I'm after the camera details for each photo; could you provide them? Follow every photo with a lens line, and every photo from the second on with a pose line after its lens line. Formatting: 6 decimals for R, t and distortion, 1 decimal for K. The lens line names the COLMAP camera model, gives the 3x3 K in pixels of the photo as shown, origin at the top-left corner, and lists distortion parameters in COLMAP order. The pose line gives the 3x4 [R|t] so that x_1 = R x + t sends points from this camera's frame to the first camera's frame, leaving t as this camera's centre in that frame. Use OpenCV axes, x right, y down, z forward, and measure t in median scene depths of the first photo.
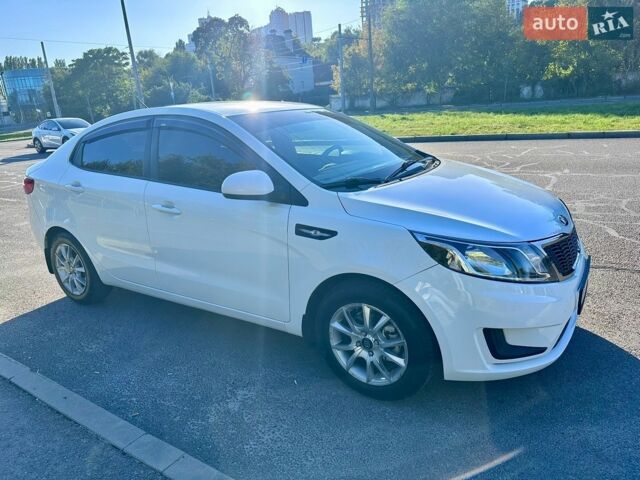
lens RADIAL K [[443.9, 0, 320.0], [0, 443.9, 240.0], [0, 0, 1]] dist [0.043002, -0.055338]
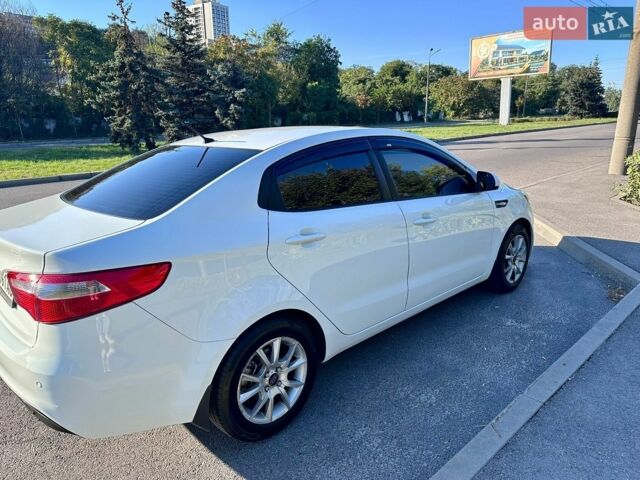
lens RADIAL K [[443.9, 0, 320.0], [0, 443.9, 240.0], [0, 0, 1]] dist [0.043002, -0.055338]
pose [[0.244092, -0.192187, 0.950517, -1.676924], [0.292284, 0.949165, 0.116856, -0.263561], [-0.924656, 0.249298, 0.287857, 1.111355]]
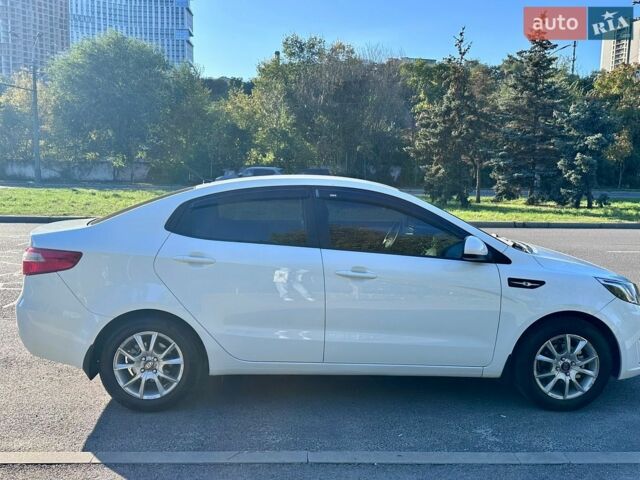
lens RADIAL K [[569.8, 0, 310.7], [0, 569.8, 241.9], [0, 0, 1]] dist [0.090878, -0.144344]
pose [[0.816806, 0.013539, 0.576754, -1.393992], [0.097046, 0.982254, -0.160496, 0.067729], [-0.568692, 0.187066, 0.800997, -0.002604]]
